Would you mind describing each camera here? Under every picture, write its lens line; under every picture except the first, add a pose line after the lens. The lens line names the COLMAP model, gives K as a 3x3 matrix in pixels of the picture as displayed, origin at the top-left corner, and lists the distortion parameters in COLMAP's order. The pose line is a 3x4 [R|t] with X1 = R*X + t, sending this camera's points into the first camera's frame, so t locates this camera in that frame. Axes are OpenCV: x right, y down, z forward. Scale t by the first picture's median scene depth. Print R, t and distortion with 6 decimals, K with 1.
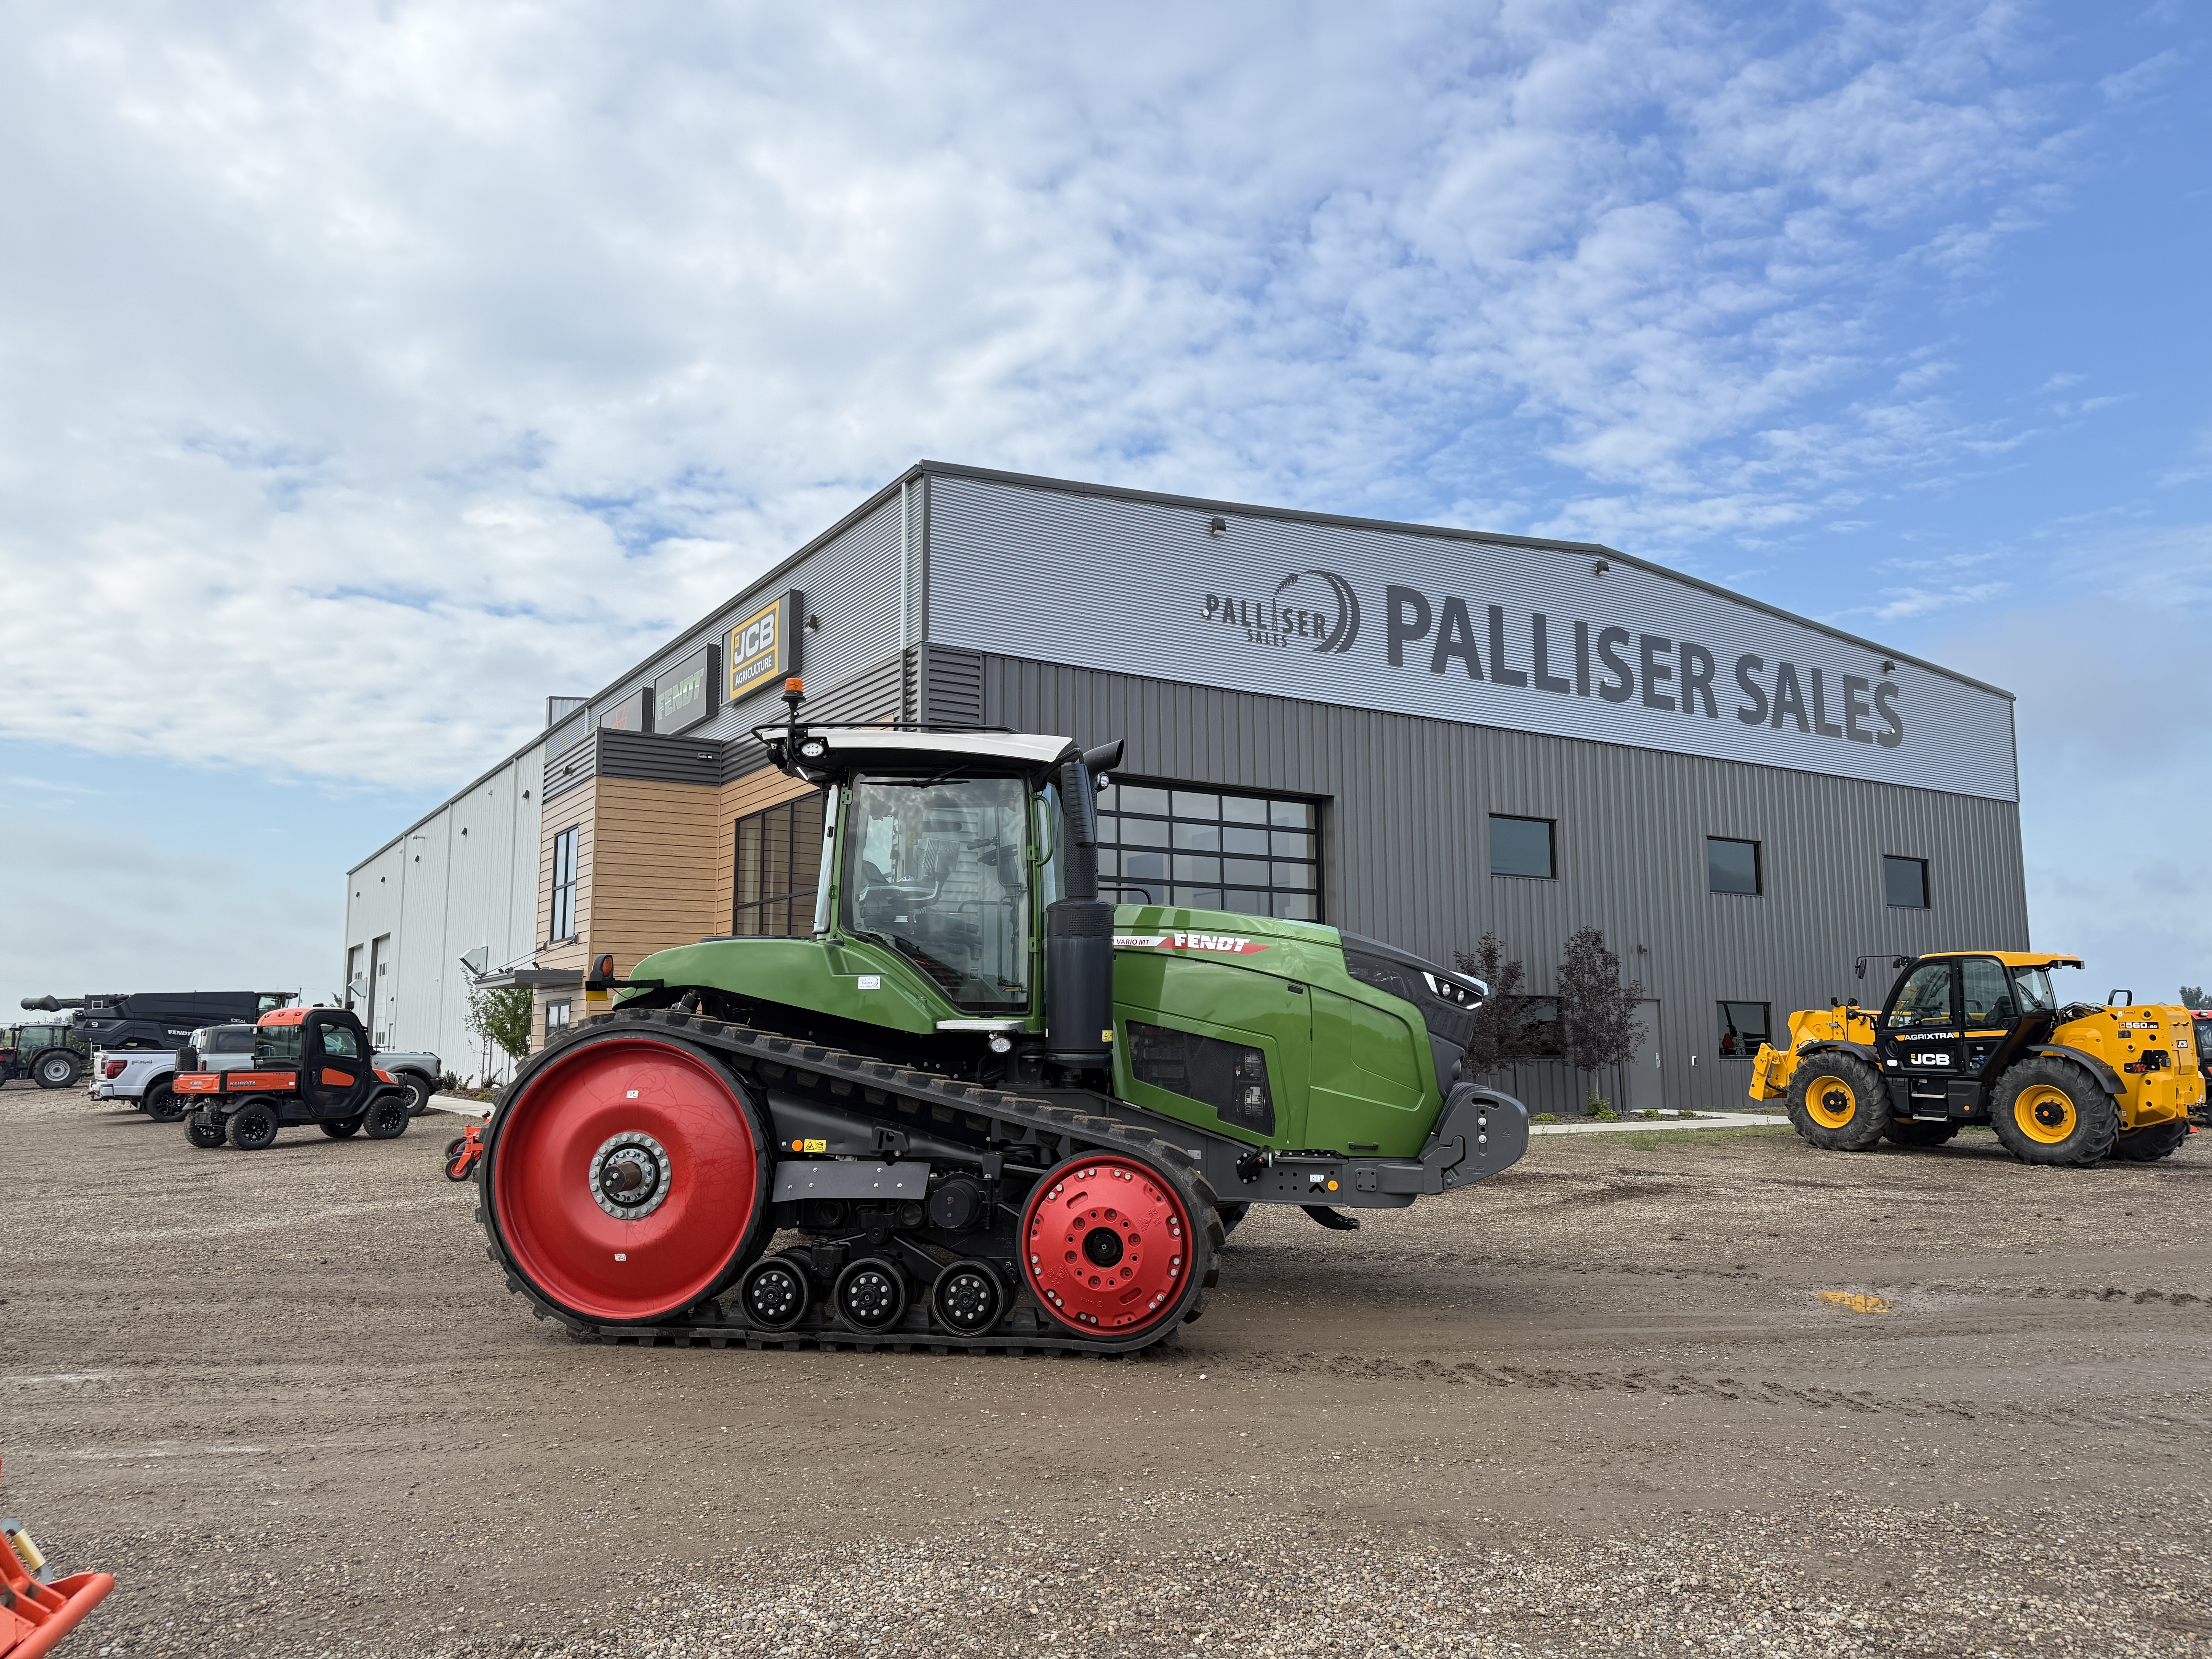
lens RADIAL K [[1546.1, 0, 1106.0], [0, 1546.1, 829.5], [0, 0, 1]] dist [0.075973, -0.137557]
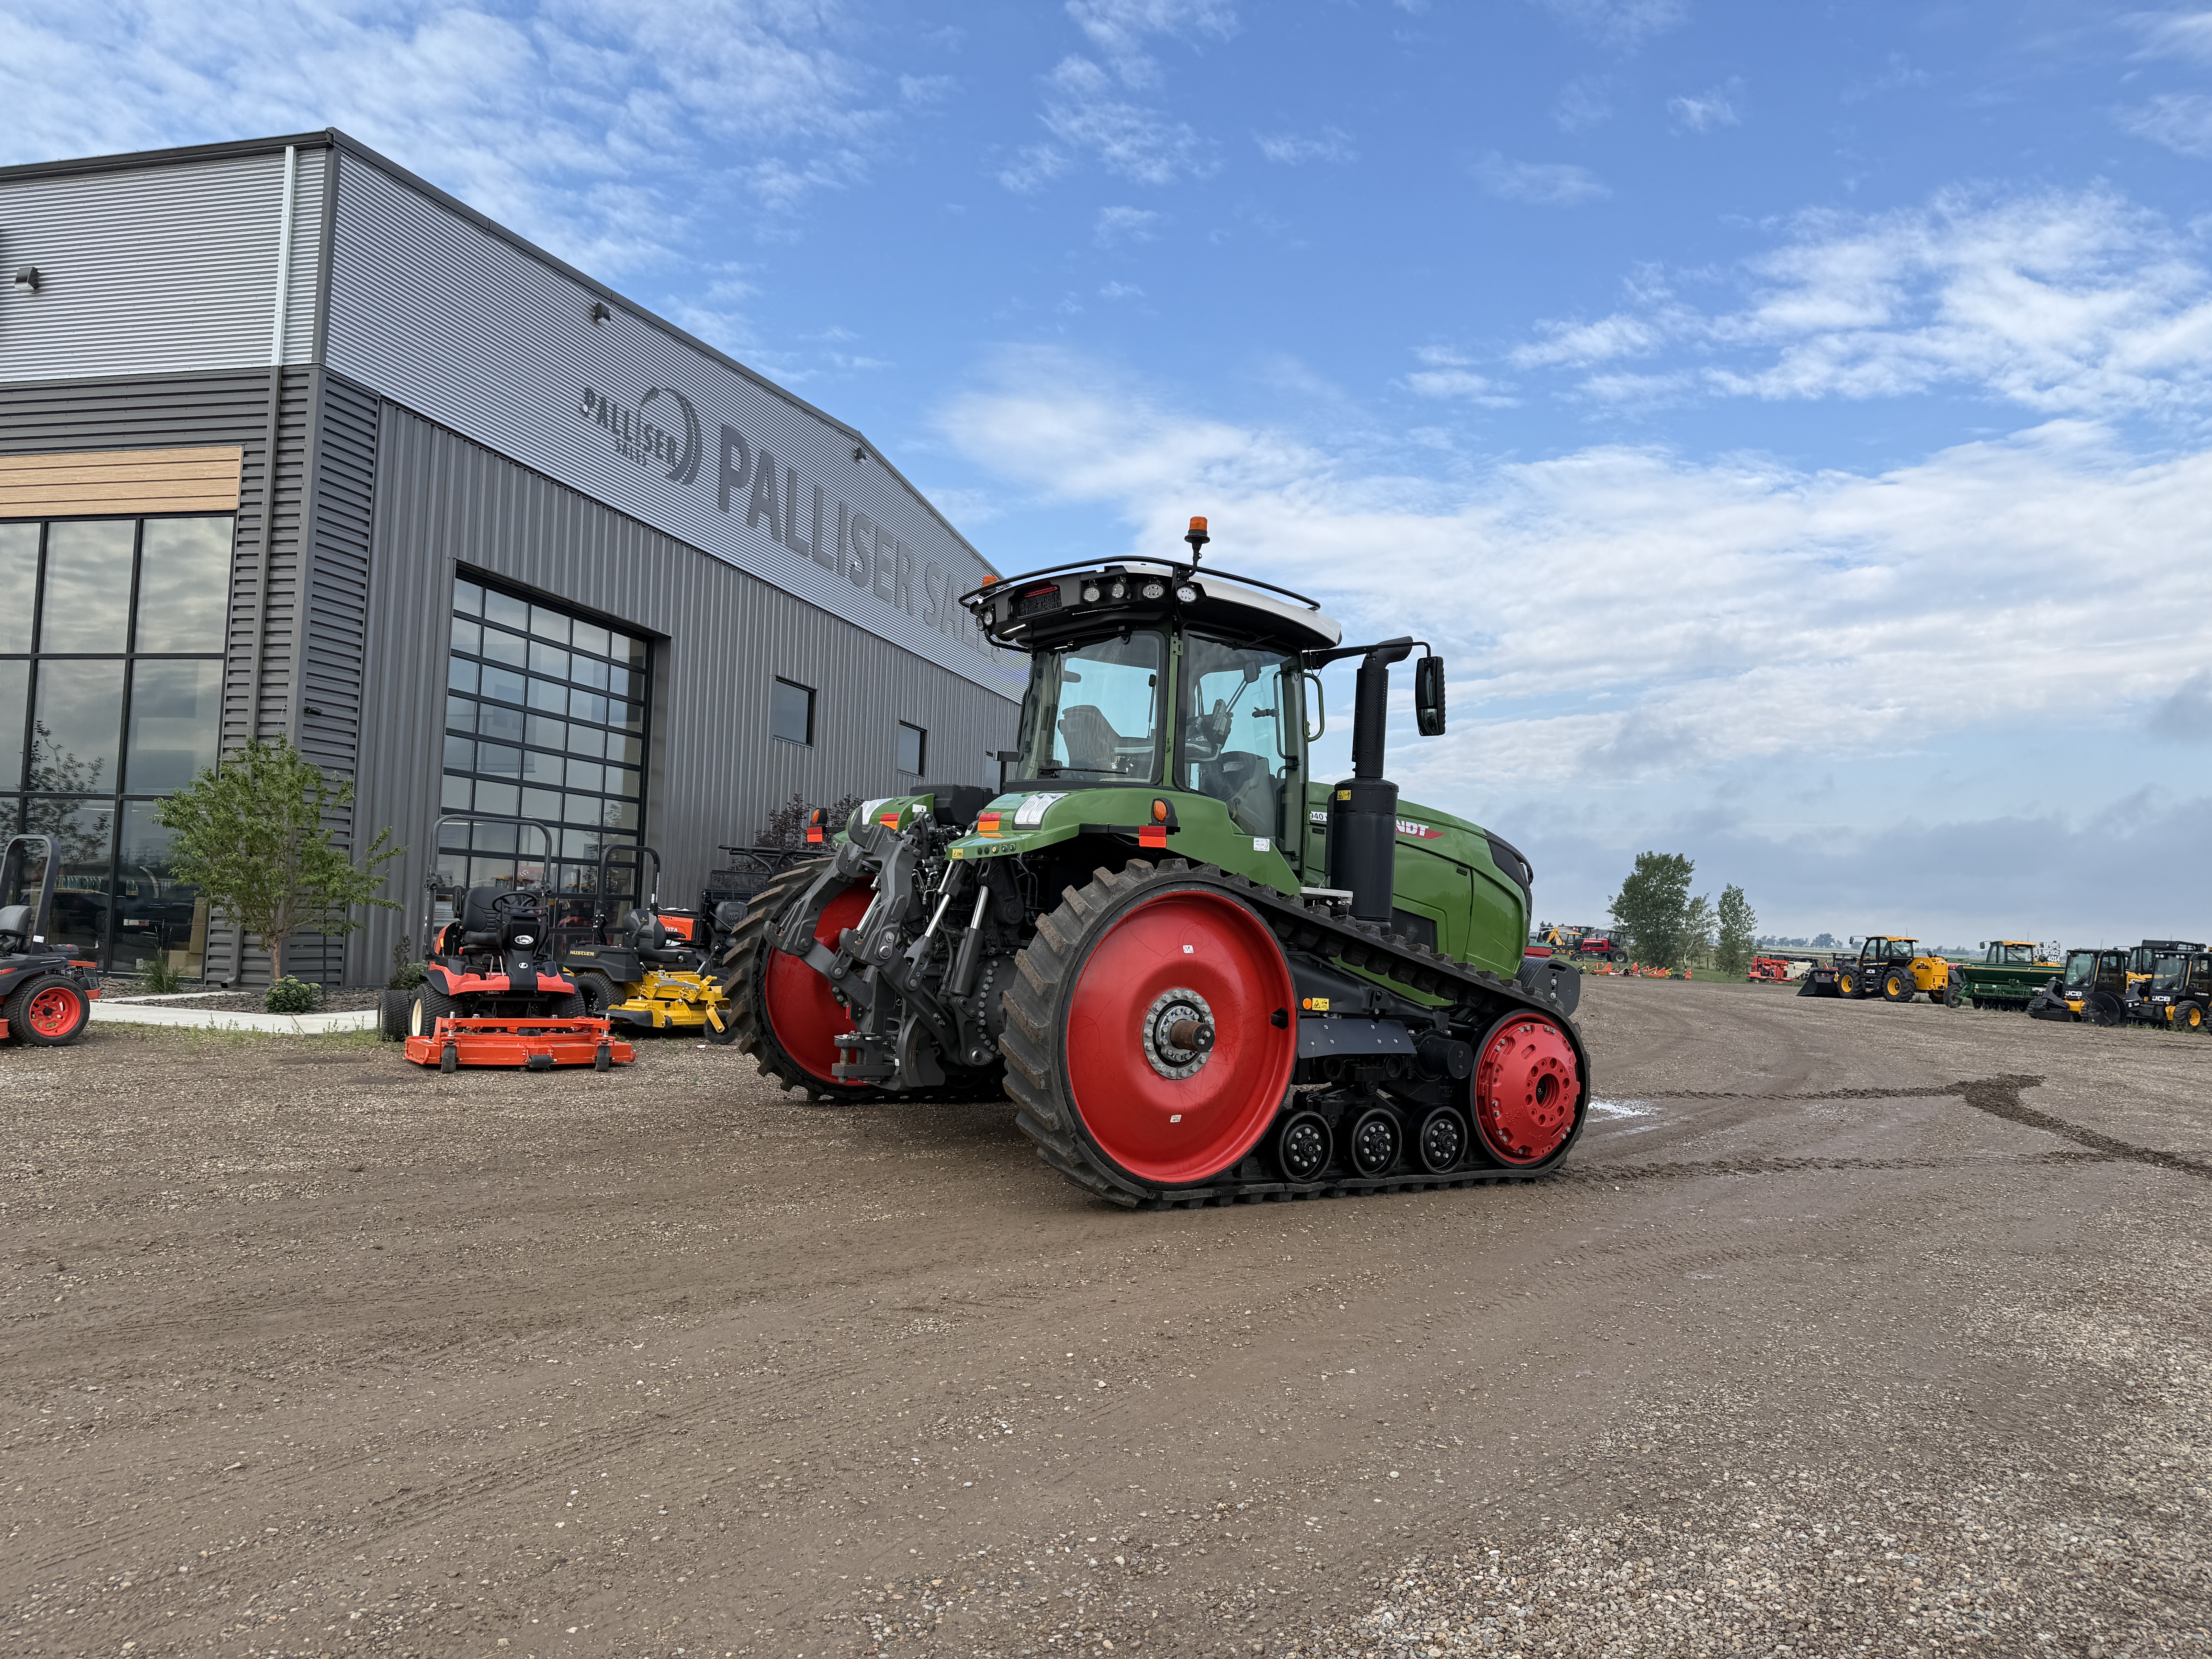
lens RADIAL K [[1580.8, 0, 1106.0], [0, 1580.8, 829.5], [0, 0, 1]] dist [-0.003837, -0.045664]
pose [[0.708362, 0.082002, 0.701070, -0.311720], [-0.146200, 0.988735, 0.032072, 0.023592], [-0.690542, -0.125215, 0.712371, 0.113665]]
